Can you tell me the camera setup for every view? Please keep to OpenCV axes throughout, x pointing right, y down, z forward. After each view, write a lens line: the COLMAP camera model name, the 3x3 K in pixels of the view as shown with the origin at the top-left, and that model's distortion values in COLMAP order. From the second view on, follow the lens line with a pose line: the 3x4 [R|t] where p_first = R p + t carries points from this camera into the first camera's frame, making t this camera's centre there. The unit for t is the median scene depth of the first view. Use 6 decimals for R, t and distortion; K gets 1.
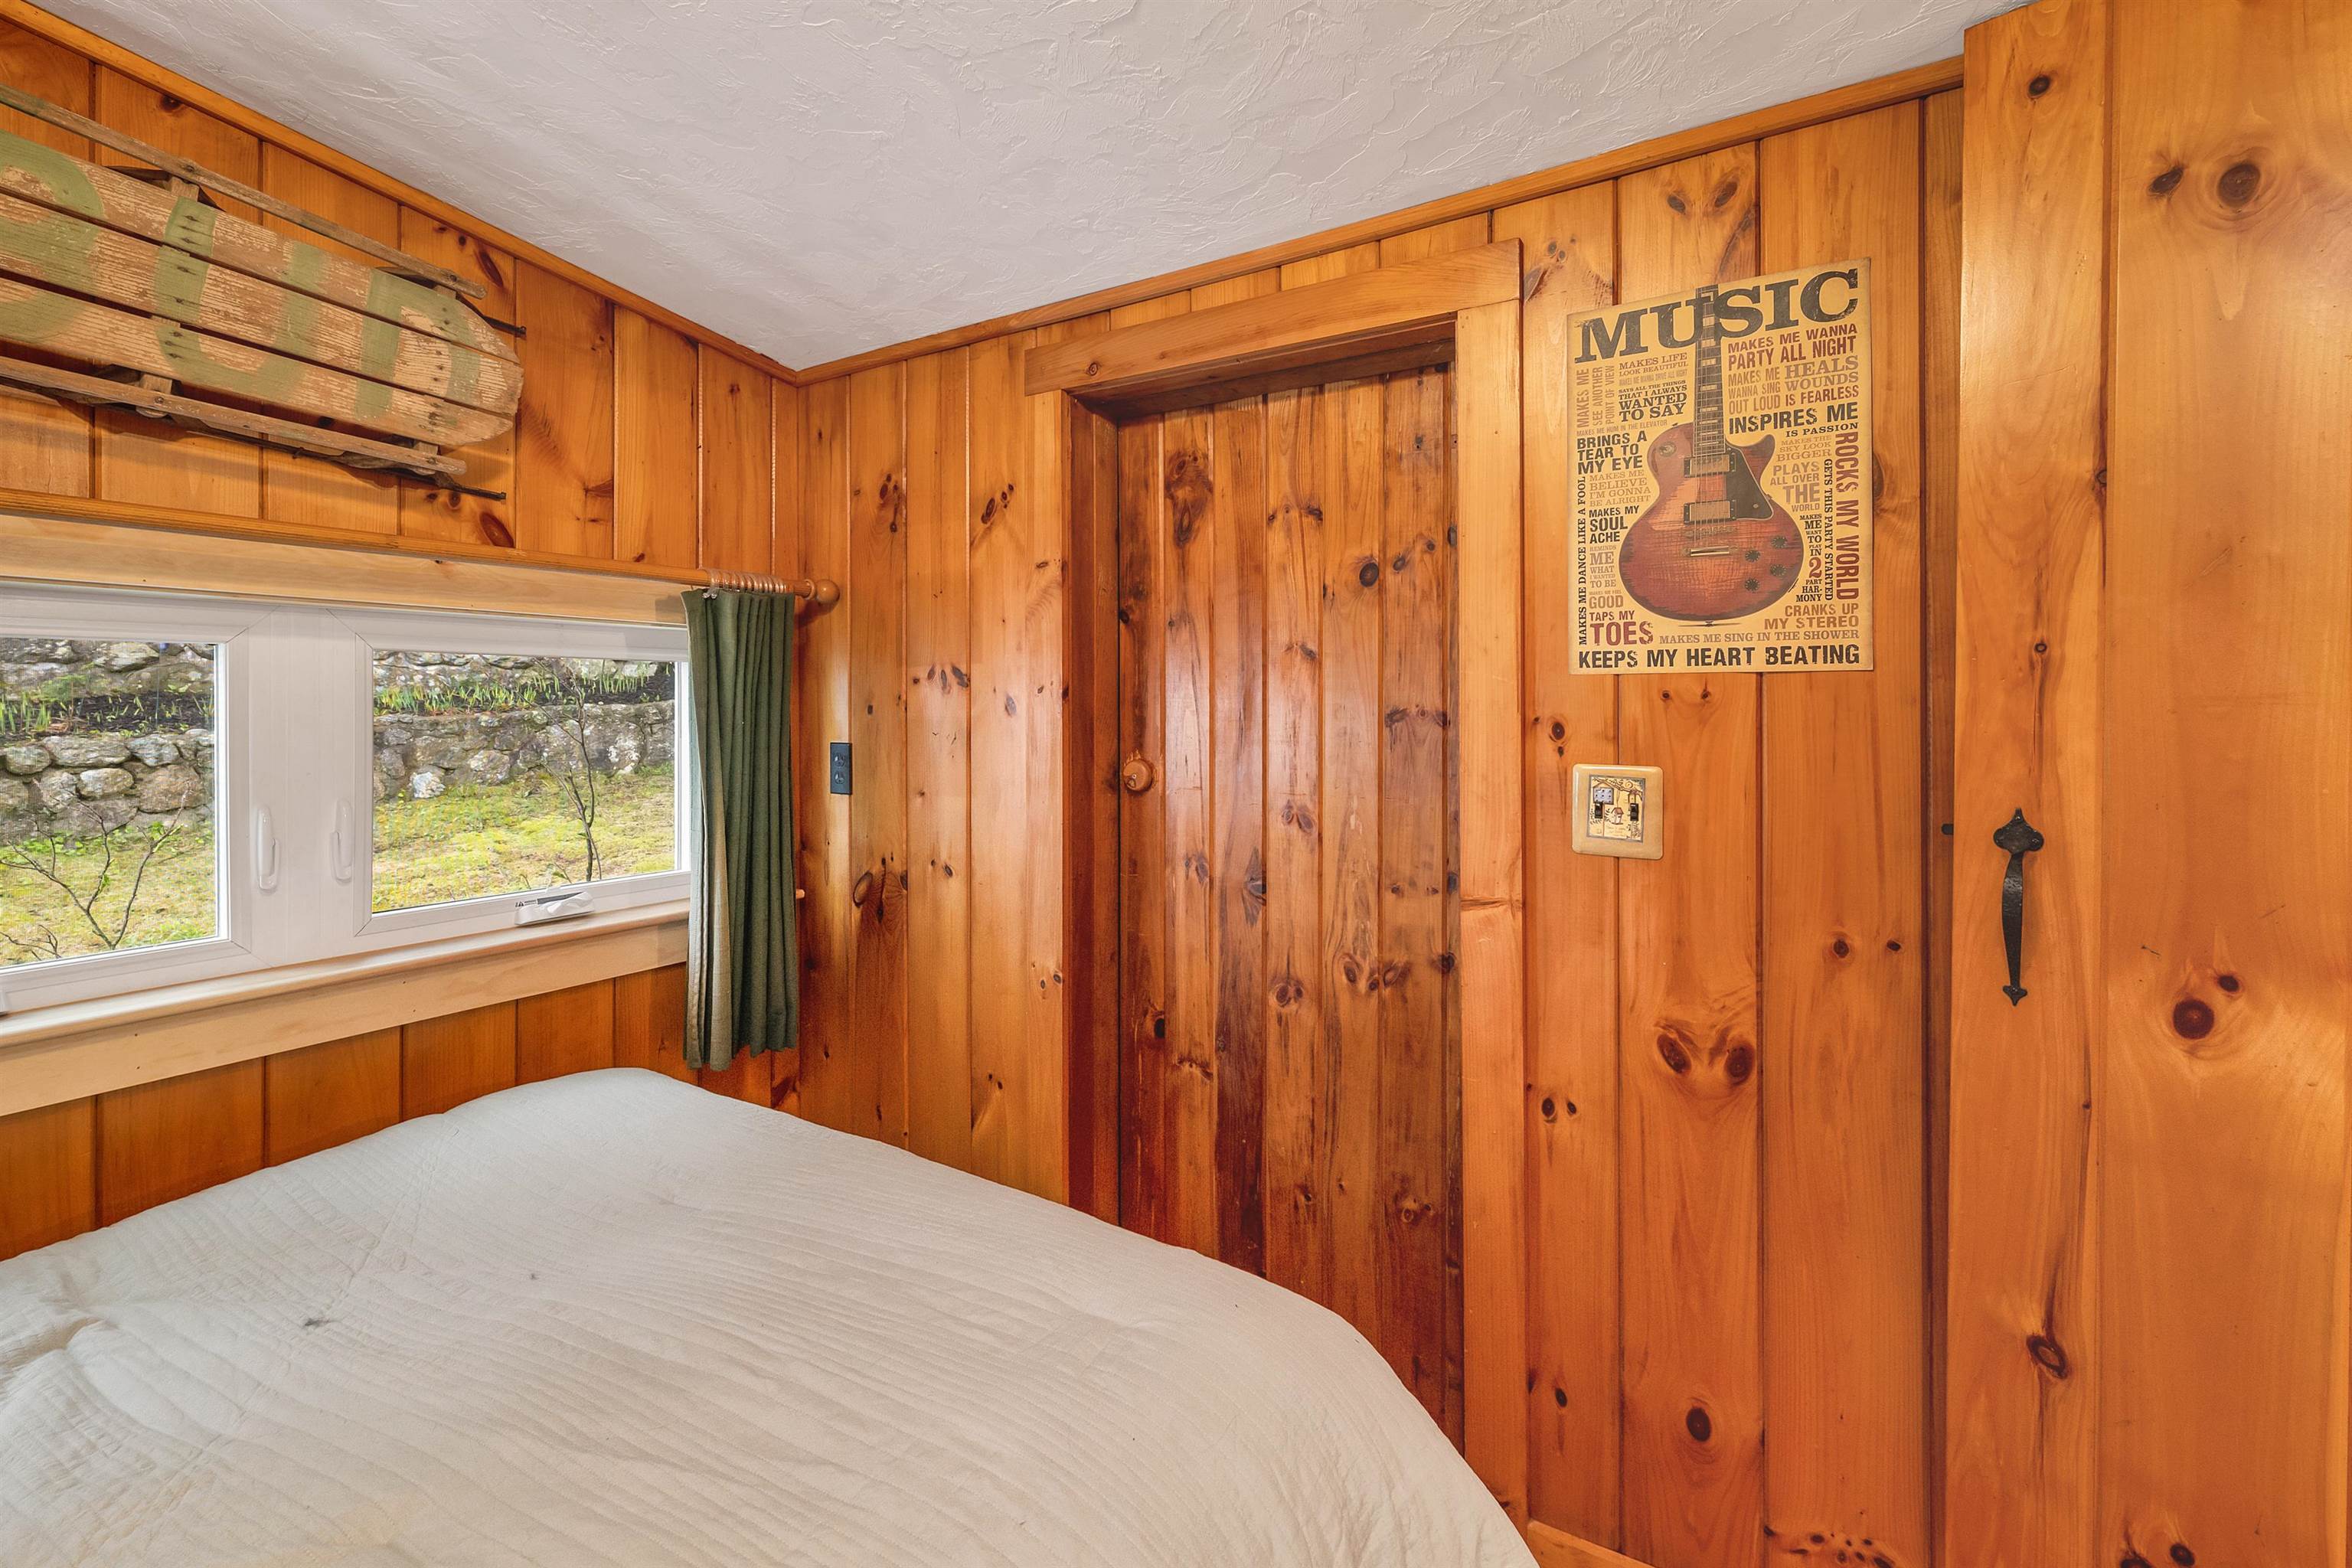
lens RADIAL K [[1007.1, 0, 1177.8], [0, 1007.1, 704.3], [0, 0, 1]] dist [-0.001194, -0.000180]
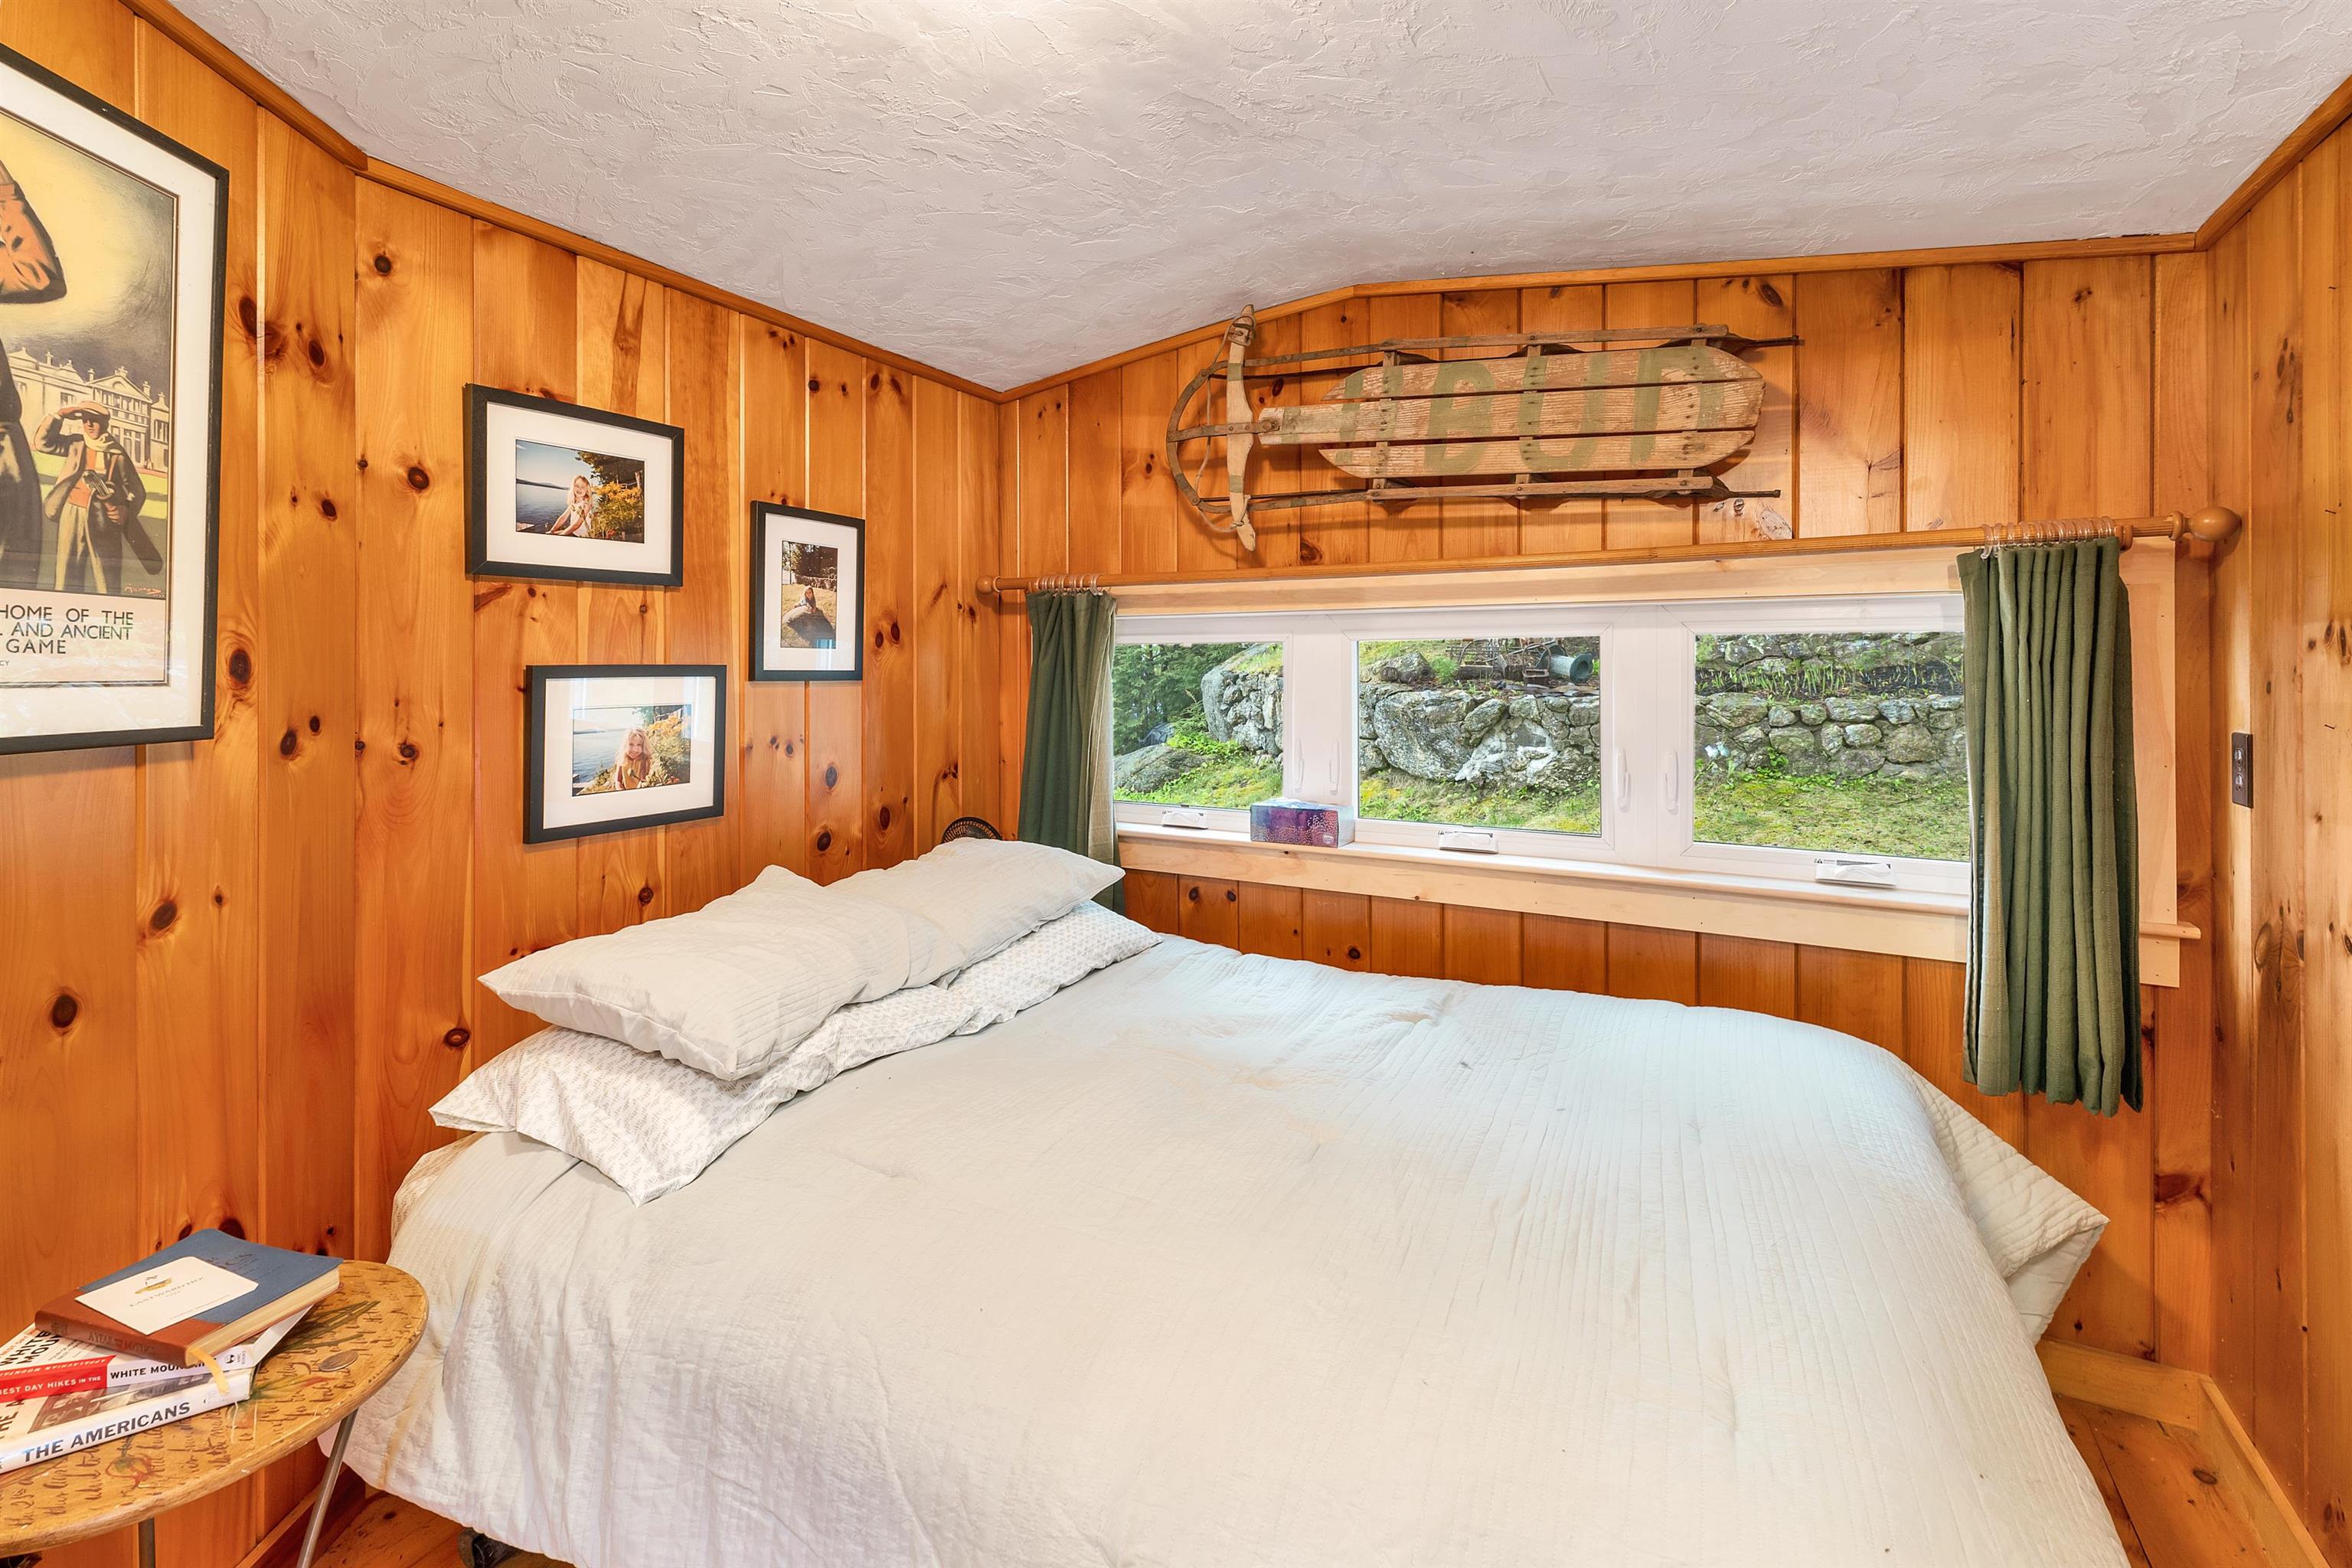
lens RADIAL K [[1003.1, 0, 1176.9], [0, 1003.1, 674.4], [0, 0, 1]] dist [-0.002425, -0.000657]
pose [[0.042221, 0.003713, -0.999101, 0.396545], [0.000128, 0.999993, 0.003722, -0.007211], [0.999108, -0.000285, 0.042220, 0.260621]]
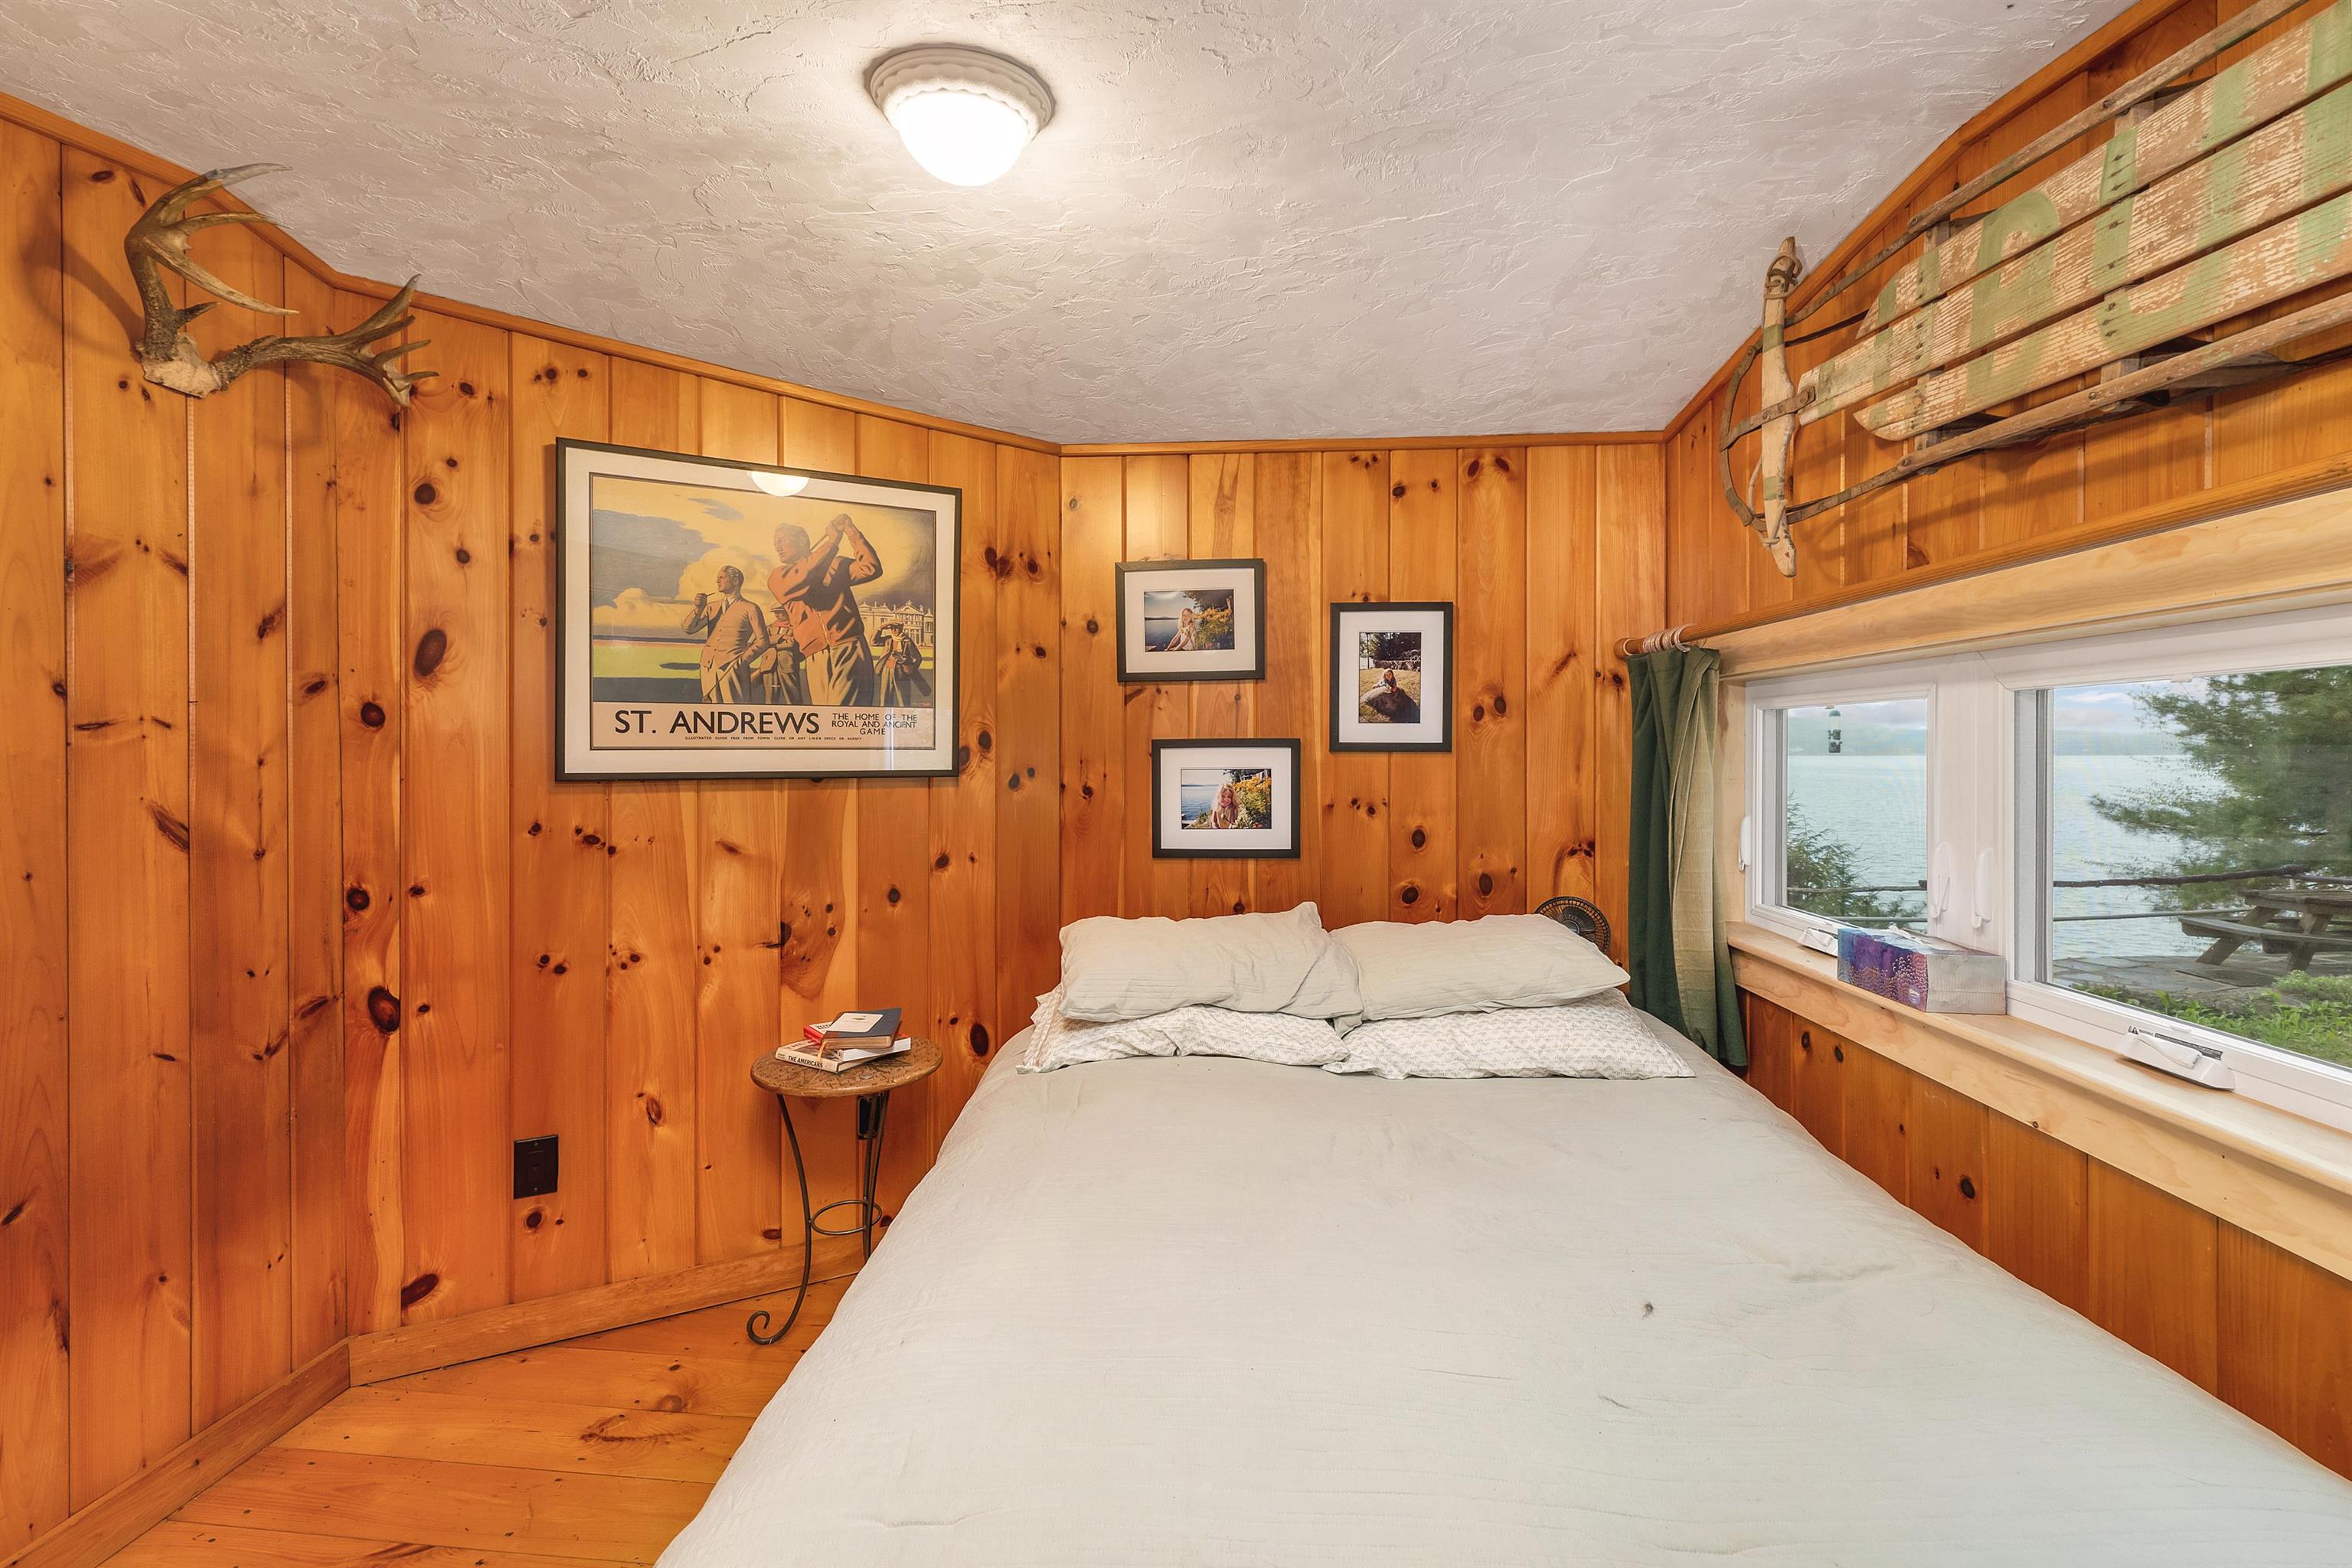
lens RADIAL K [[975.1, 0, 1173.0], [0, 975.1, 753.9], [0, 0, 1]] dist [-0.000225, -0.000026]
pose [[-0.881504, 0.002368, -0.472171, 0.054747], [-0.000461, 0.999983, 0.005876, 0.000507], [0.472177, 0.005398, -0.881487, 0.939320]]
